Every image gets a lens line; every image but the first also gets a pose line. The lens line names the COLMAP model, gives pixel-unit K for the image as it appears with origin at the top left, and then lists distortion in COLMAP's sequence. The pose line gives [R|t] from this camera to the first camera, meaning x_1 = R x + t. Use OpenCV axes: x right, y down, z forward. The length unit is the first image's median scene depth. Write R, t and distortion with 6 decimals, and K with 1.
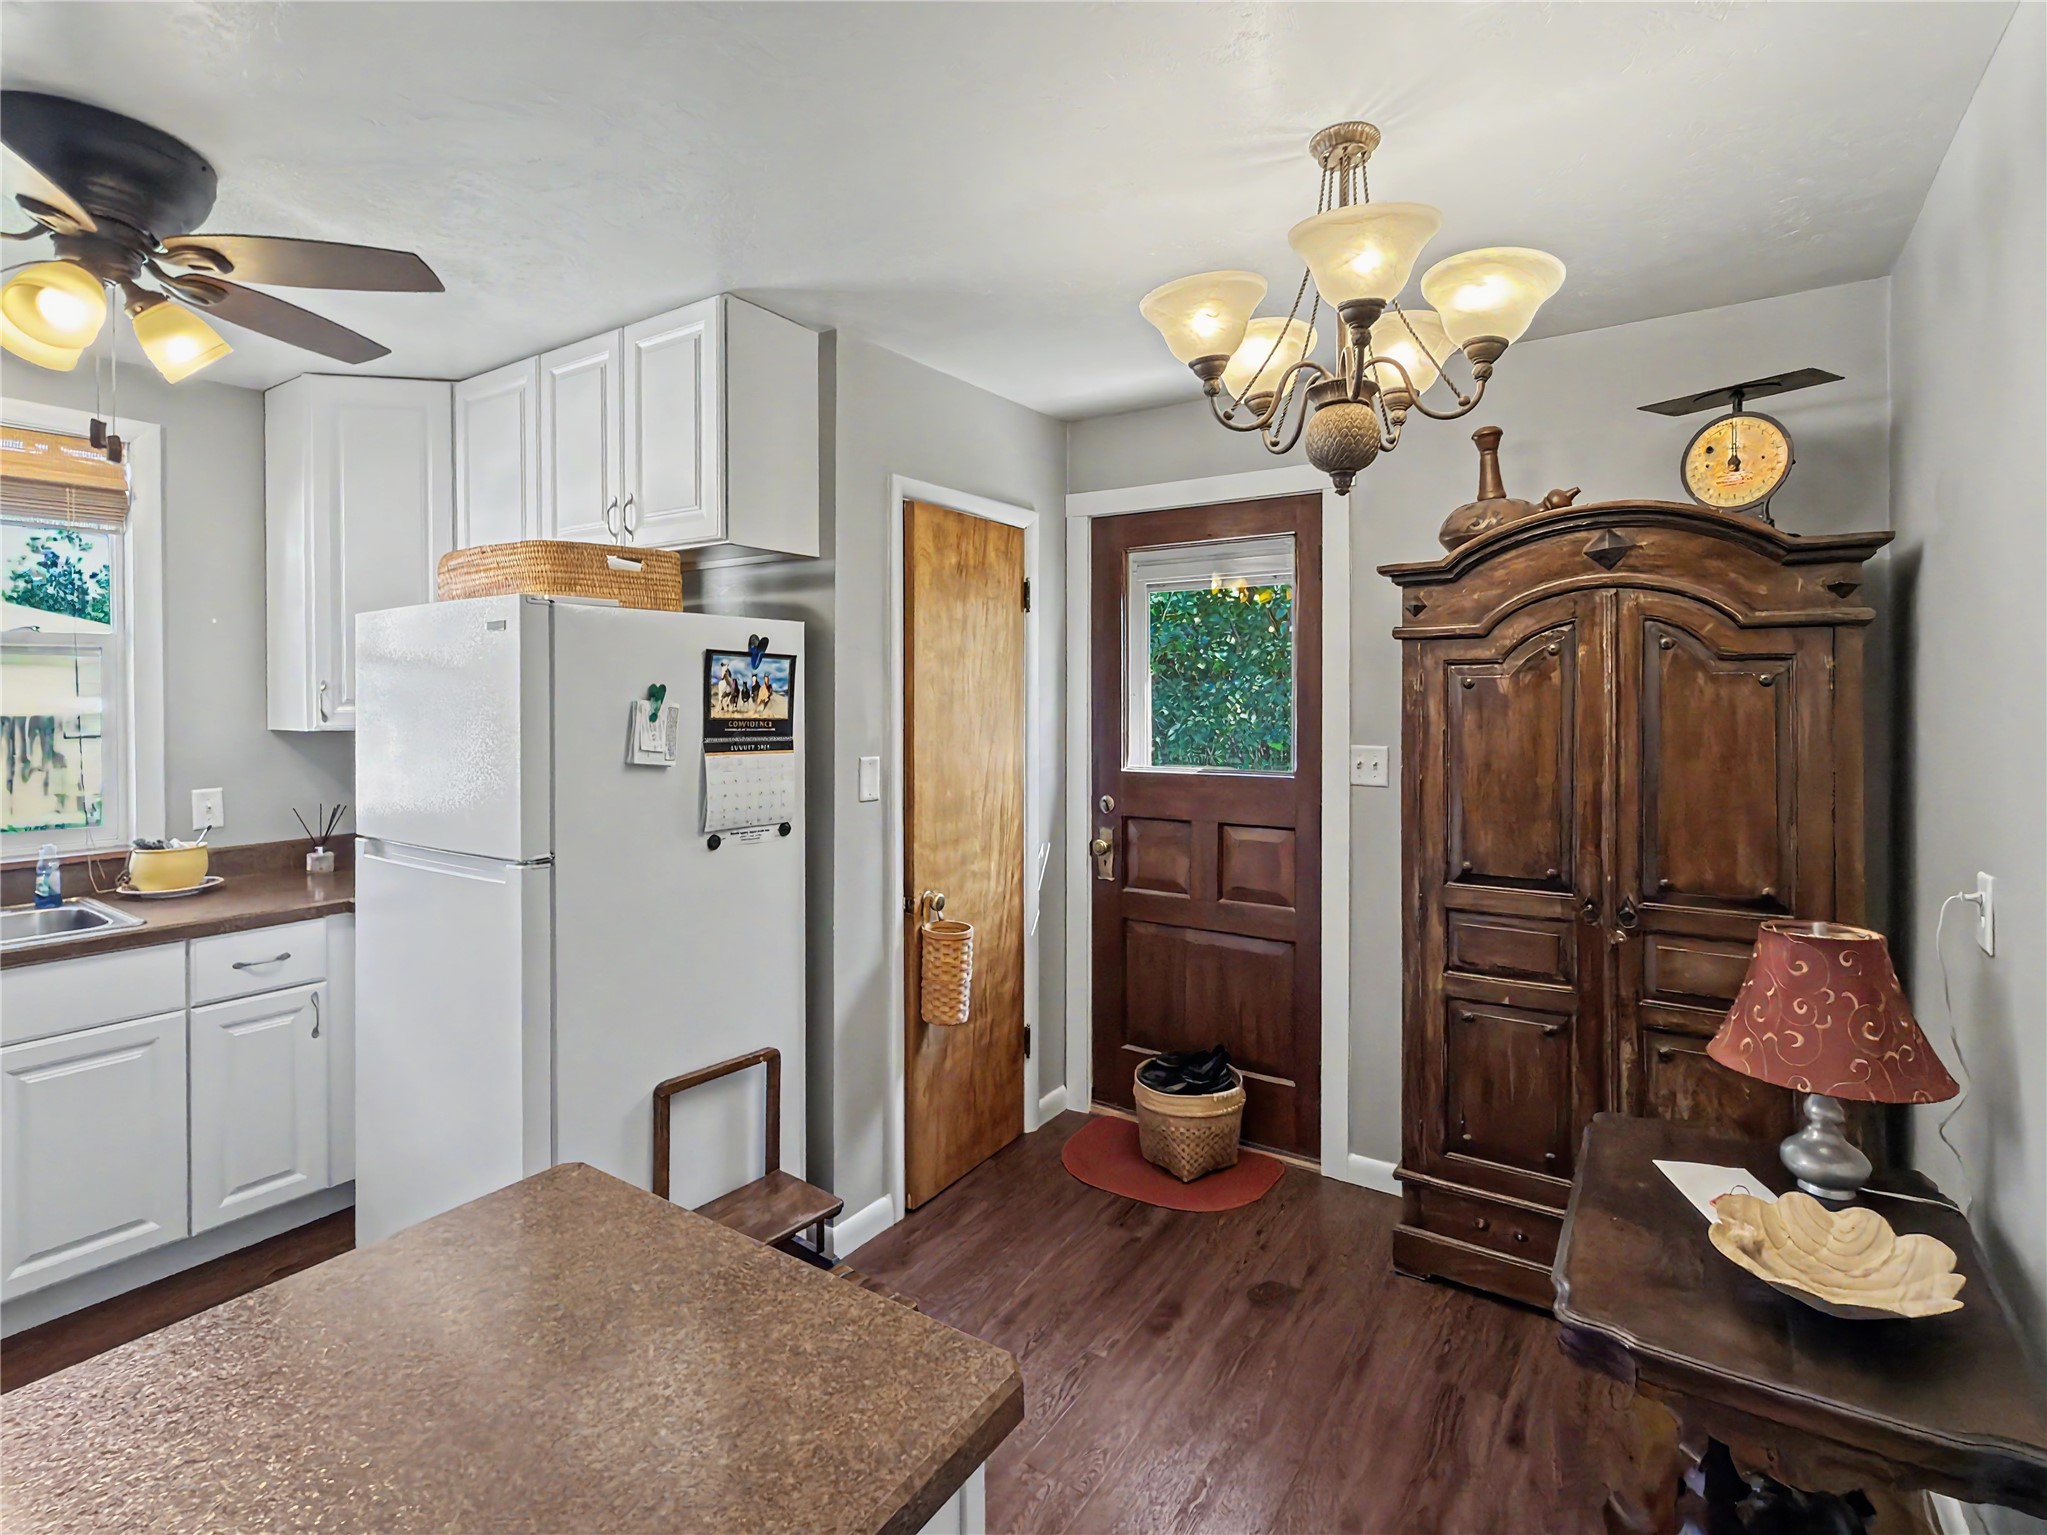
lens RADIAL K [[992.0, 0, 1014.9], [0, 992.0, 698.1], [0, 0, 1]] dist [0.001692, -0.000483]
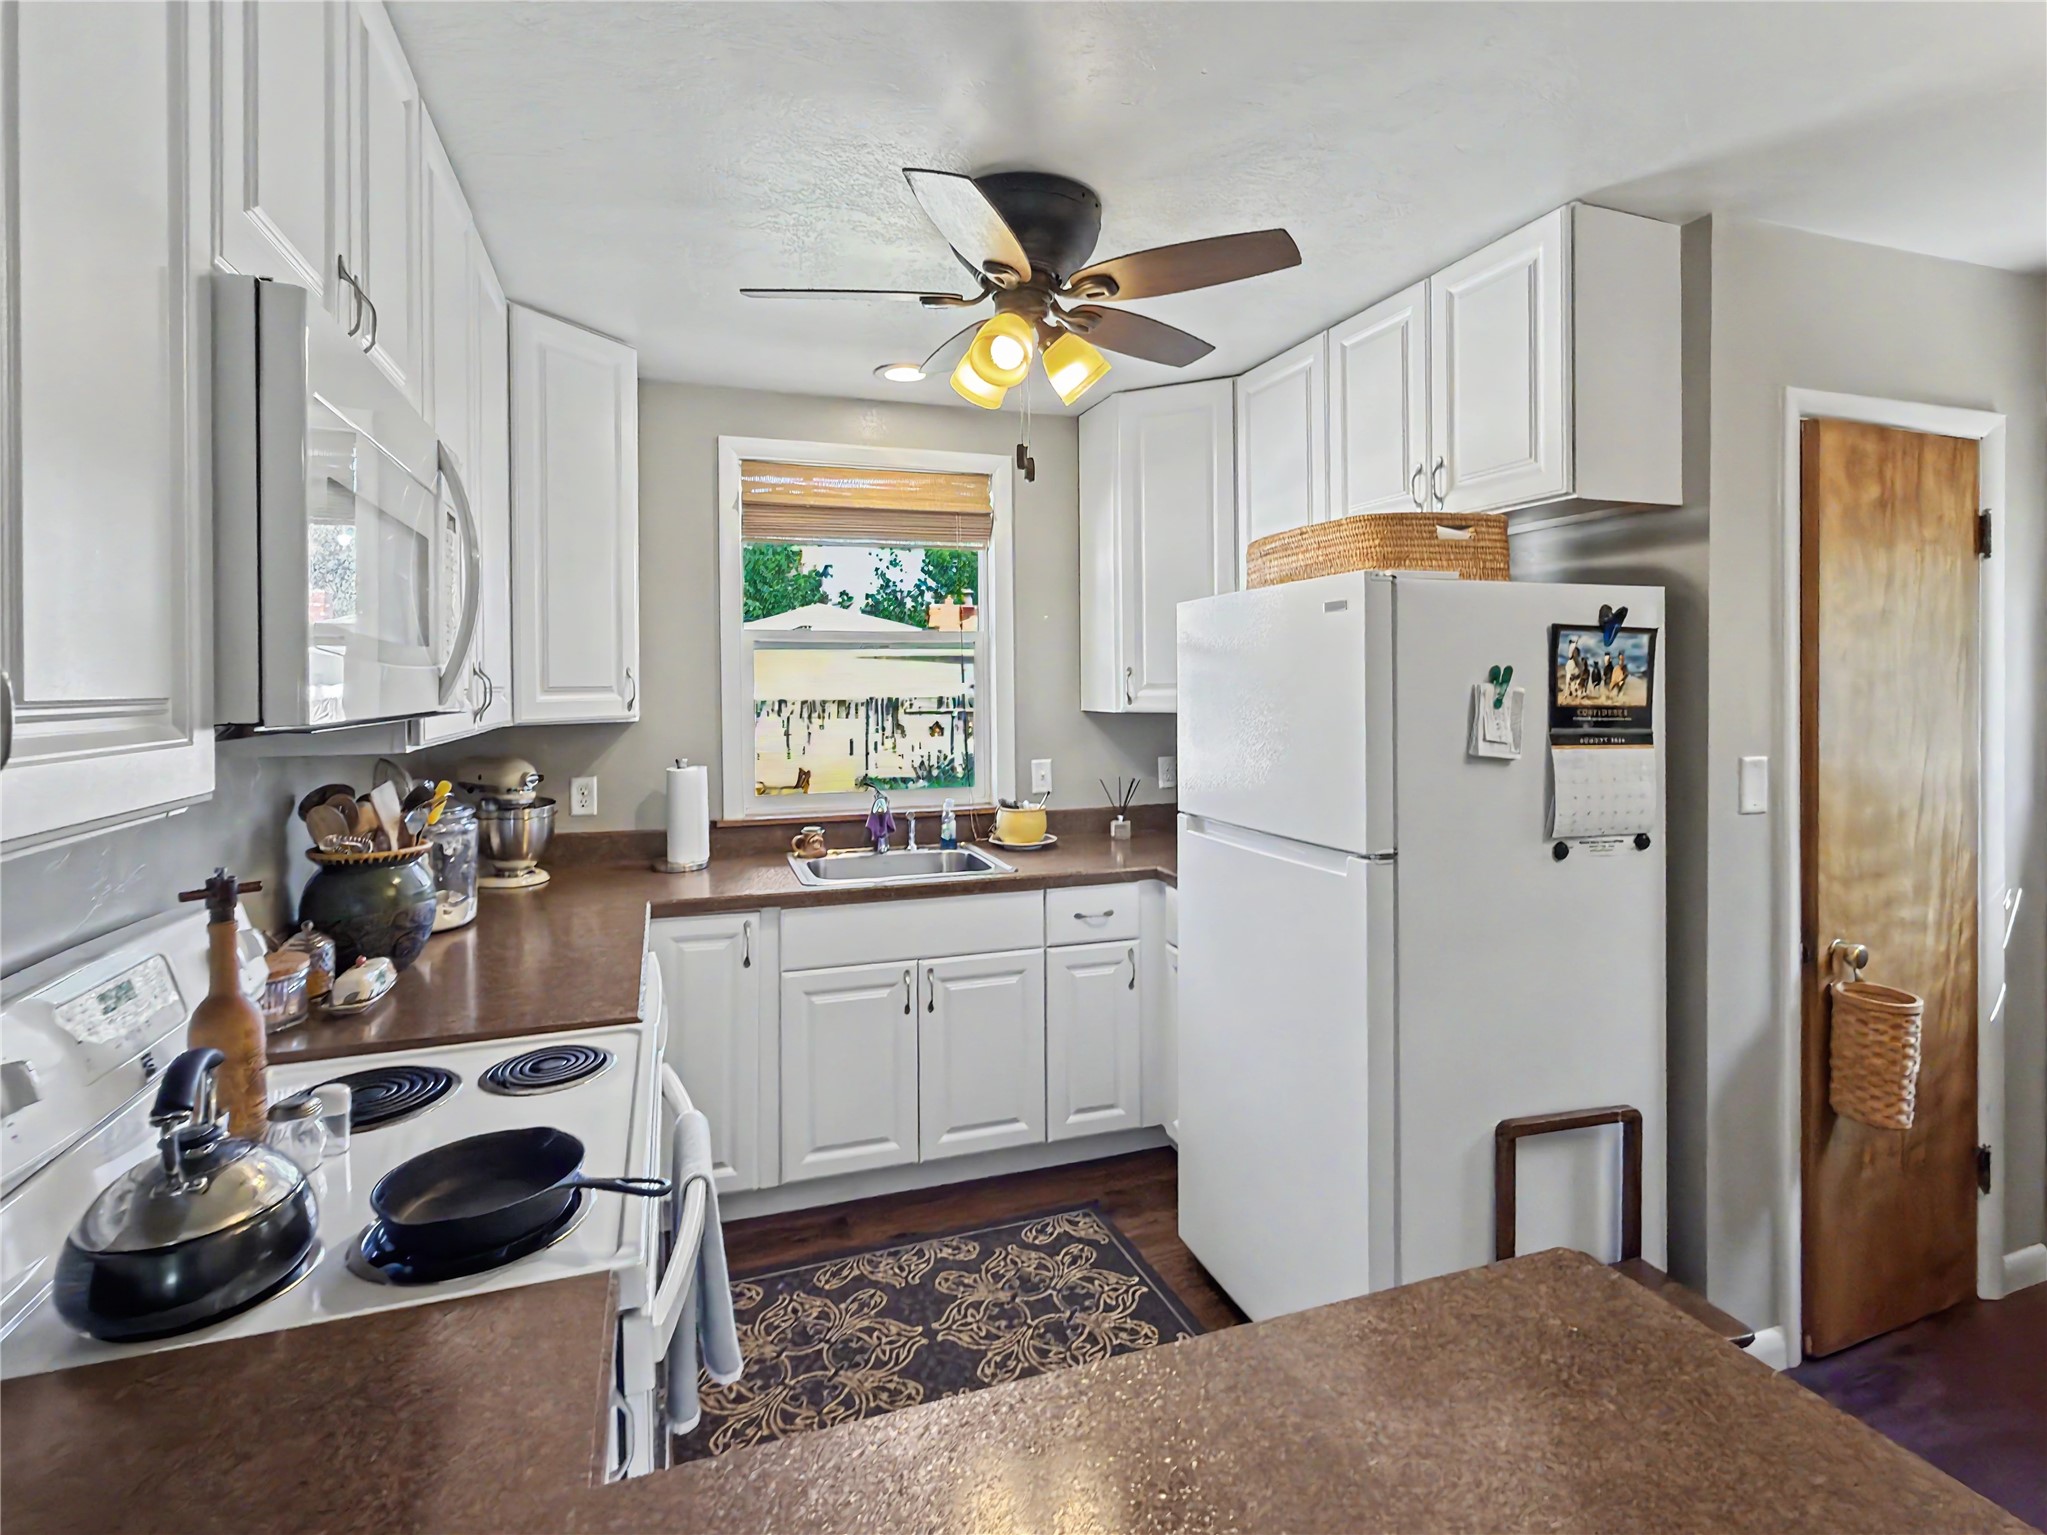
lens RADIAL K [[1001.5, 0, 1023.7], [0, 1001.5, 686.2], [0, 0, 1]] dist [0.000661, -0.000603]
pose [[0.805835, 0.000122, -0.592140, -0.147524], [0.001676, 0.999996, 0.002488, 0.001081], [0.592138, -0.002997, 0.805831, 0.032009]]
